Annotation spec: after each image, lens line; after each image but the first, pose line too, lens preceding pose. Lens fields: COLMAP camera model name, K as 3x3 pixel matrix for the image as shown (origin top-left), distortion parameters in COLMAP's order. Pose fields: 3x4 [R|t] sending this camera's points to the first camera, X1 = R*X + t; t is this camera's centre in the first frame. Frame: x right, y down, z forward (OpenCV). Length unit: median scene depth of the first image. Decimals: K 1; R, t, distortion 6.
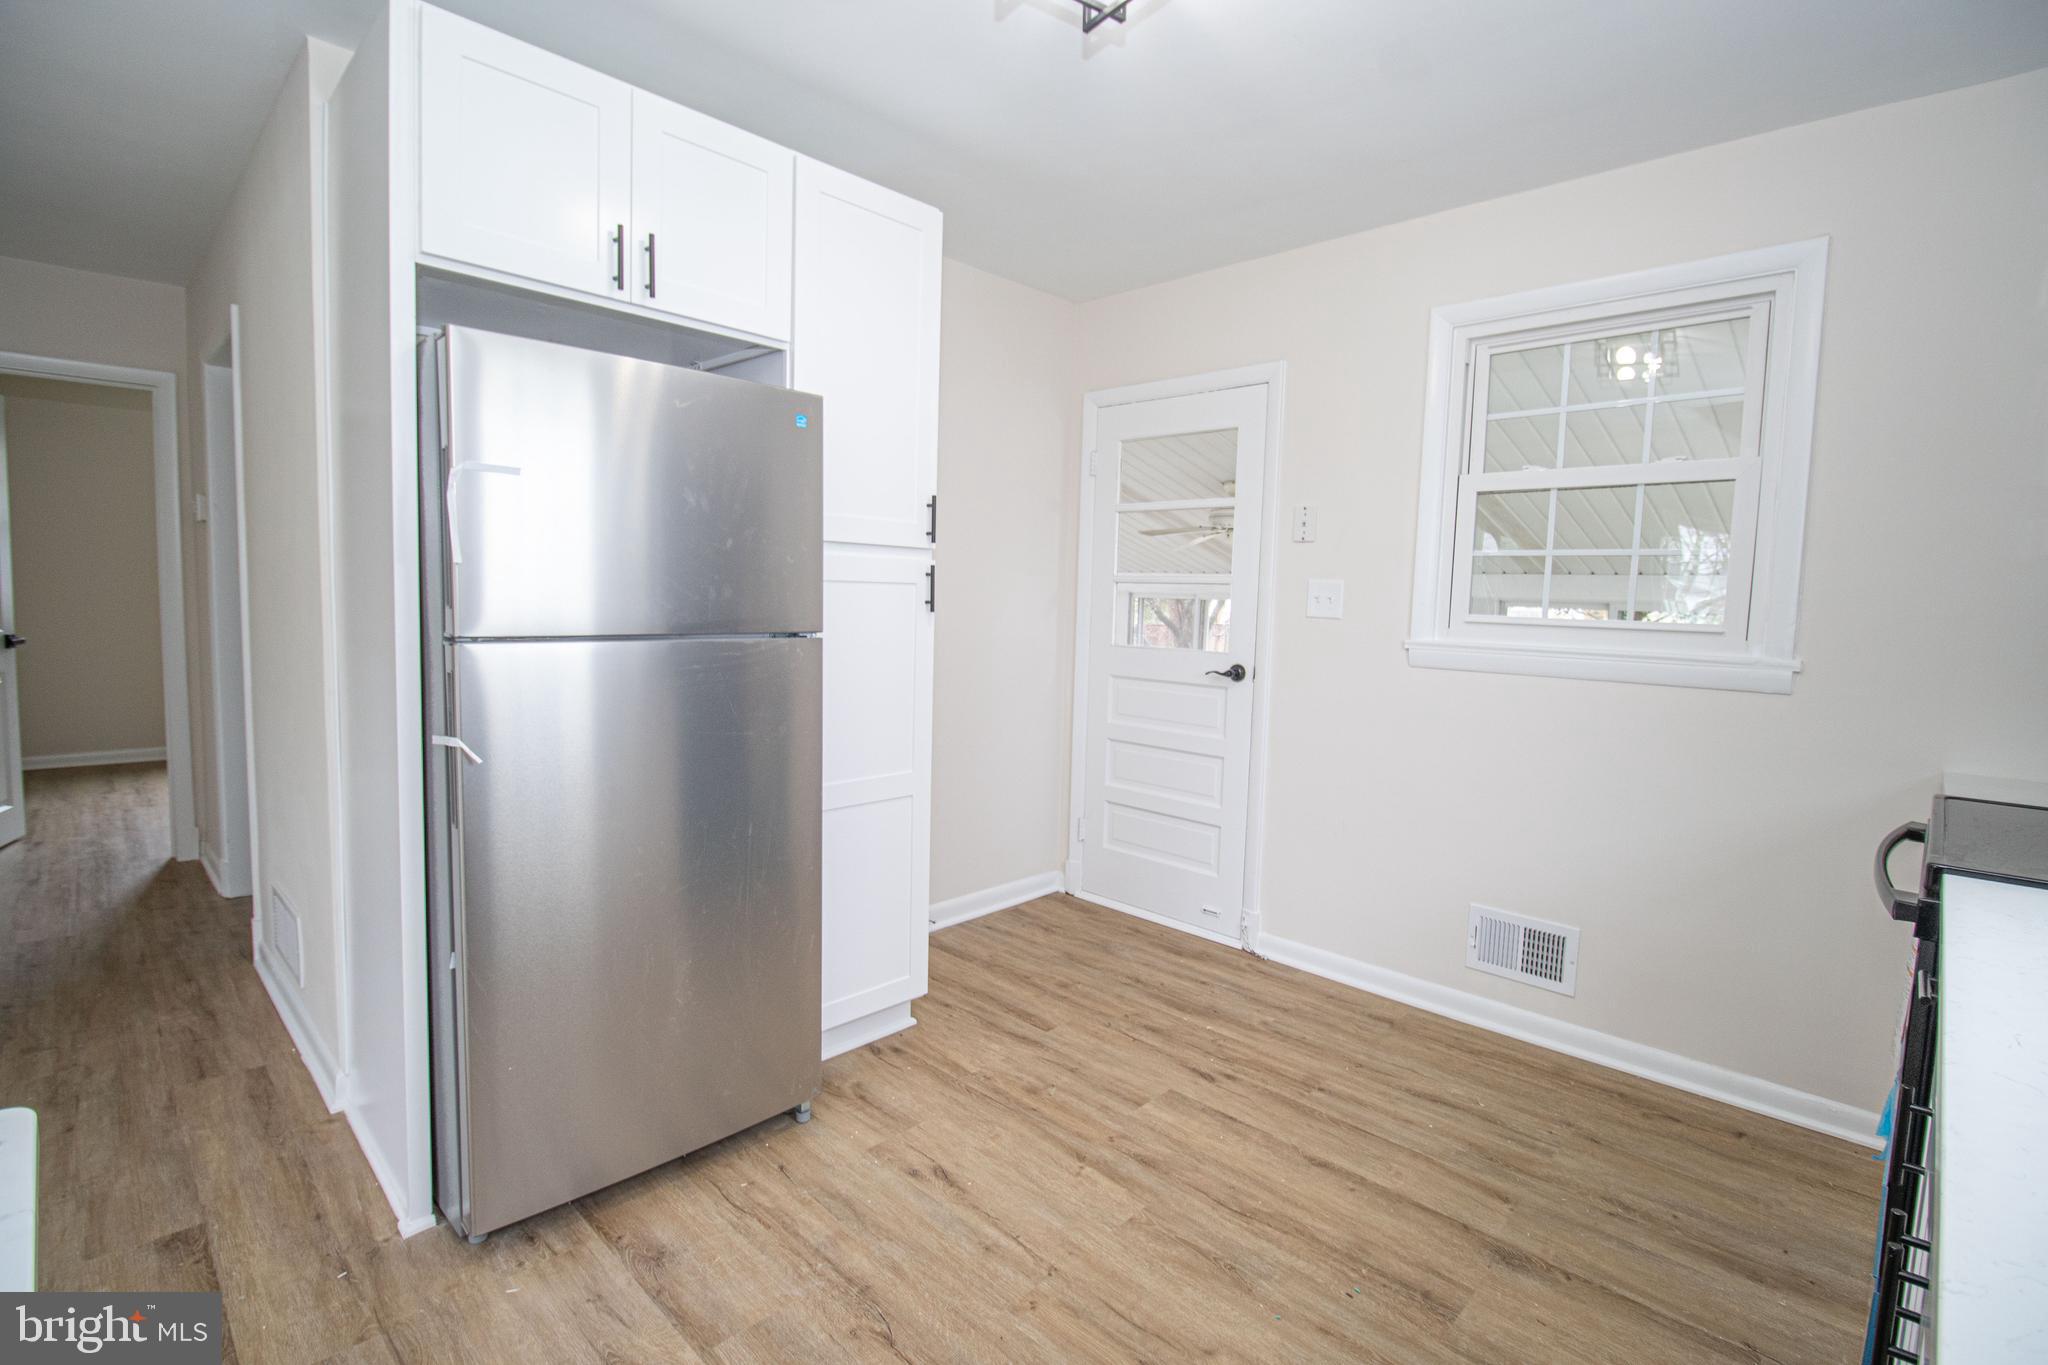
lens RADIAL K [[949.6, 0, 1030.6], [0, 949.6, 673.7], [0, 0, 1]] dist [0.005276, -0.016420]
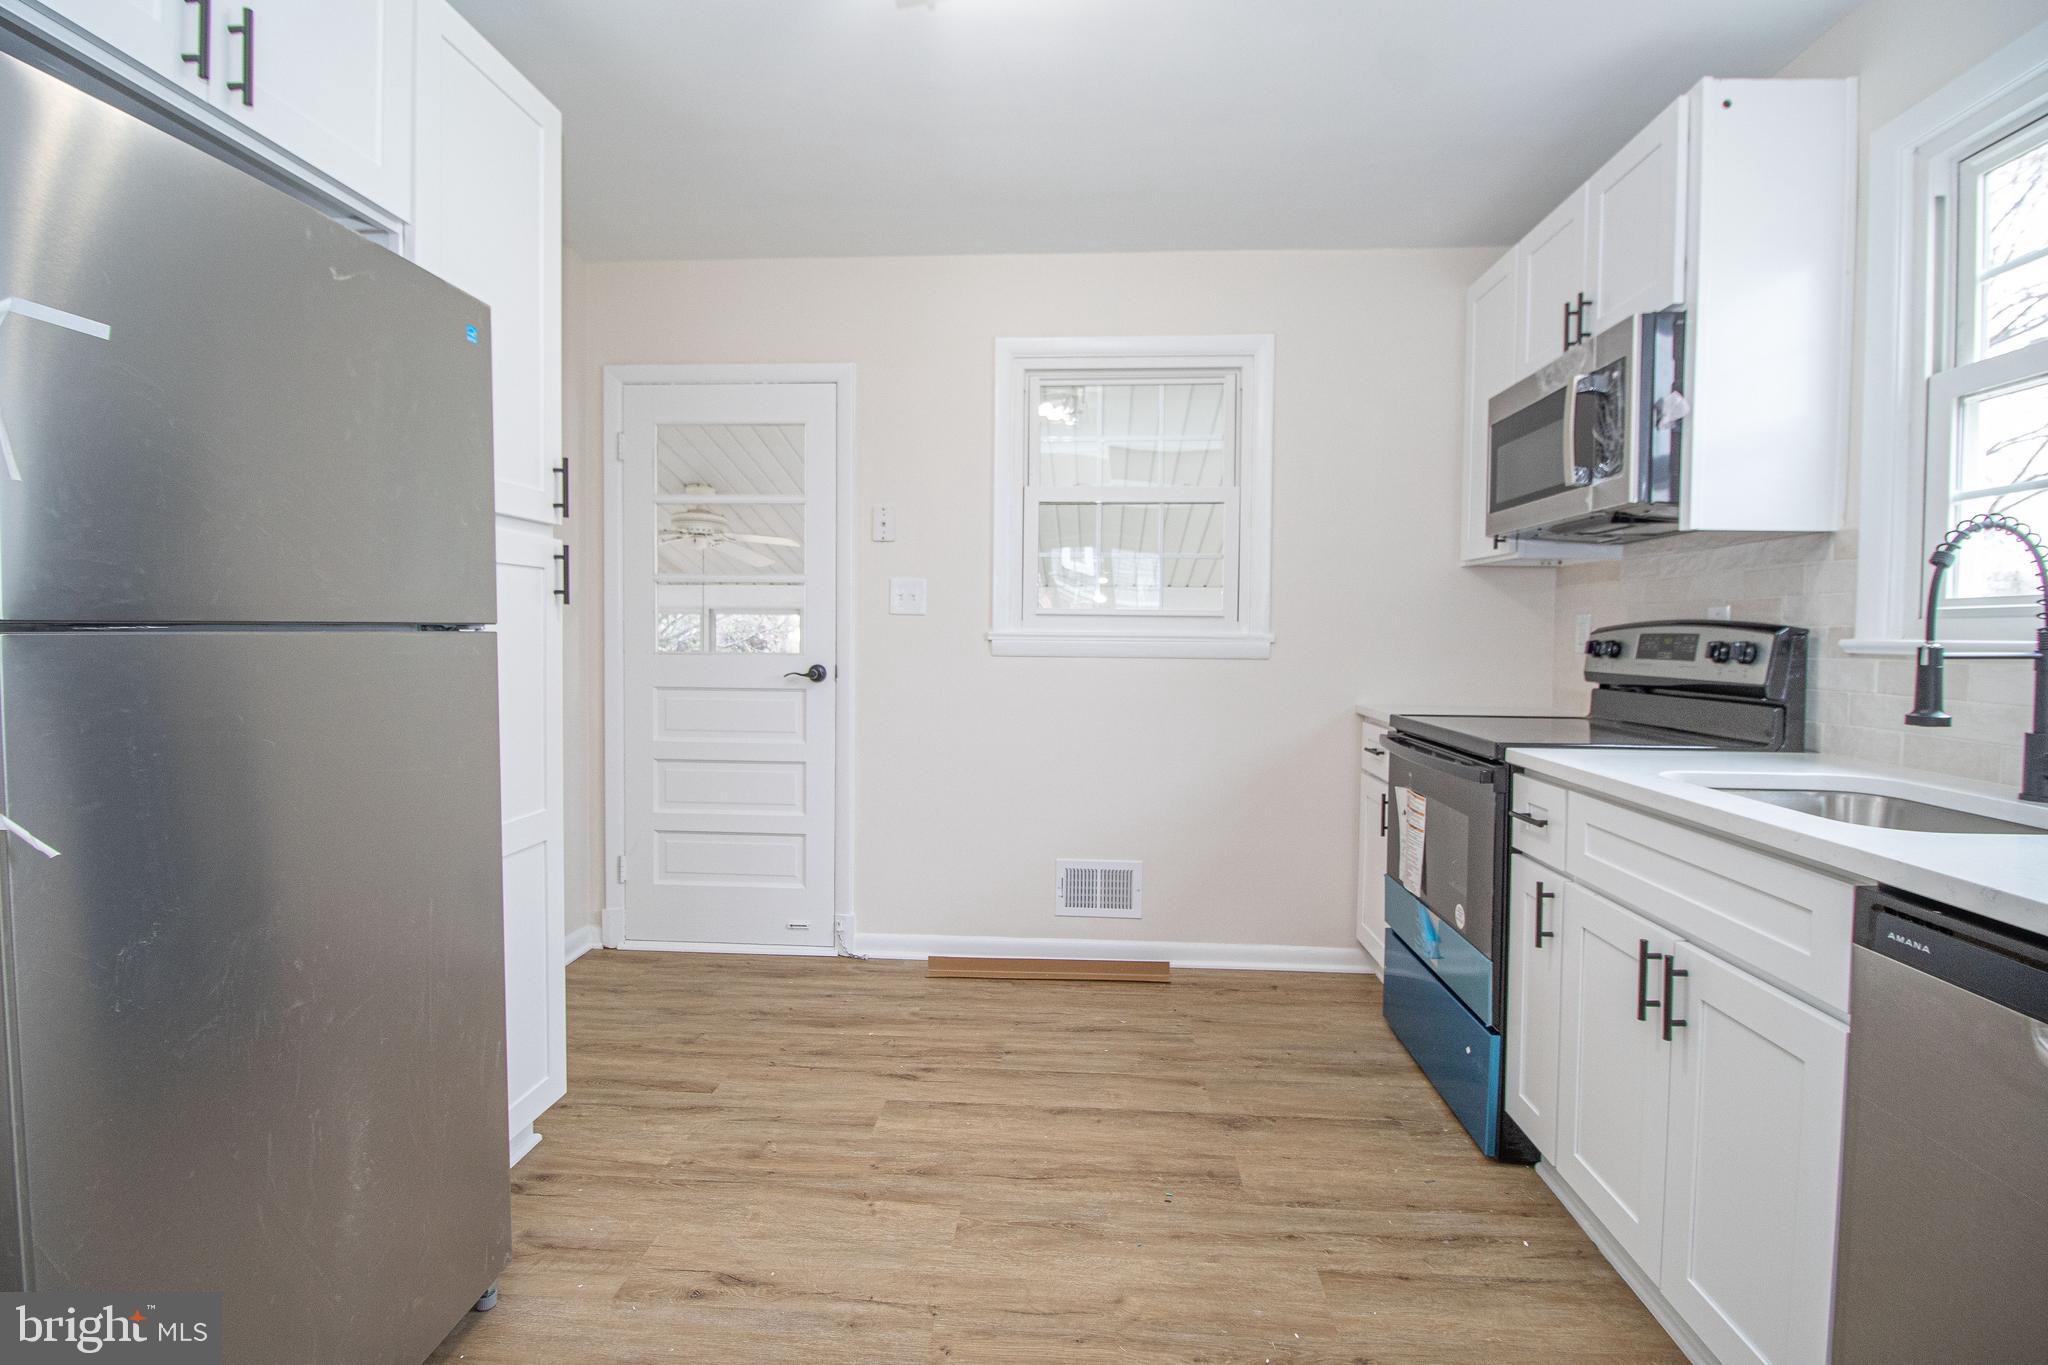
lens RADIAL K [[948.3, 0, 1032.8], [0, 948.3, 661.0], [0, 0, 1]] dist [0.007669, -0.016266]
pose [[0.763378, -0.041533, 0.644616, -0.350289], [0.065801, 0.997740, -0.013640, 0.020534], [-0.642592, 0.052829, 0.764385, 0.159376]]
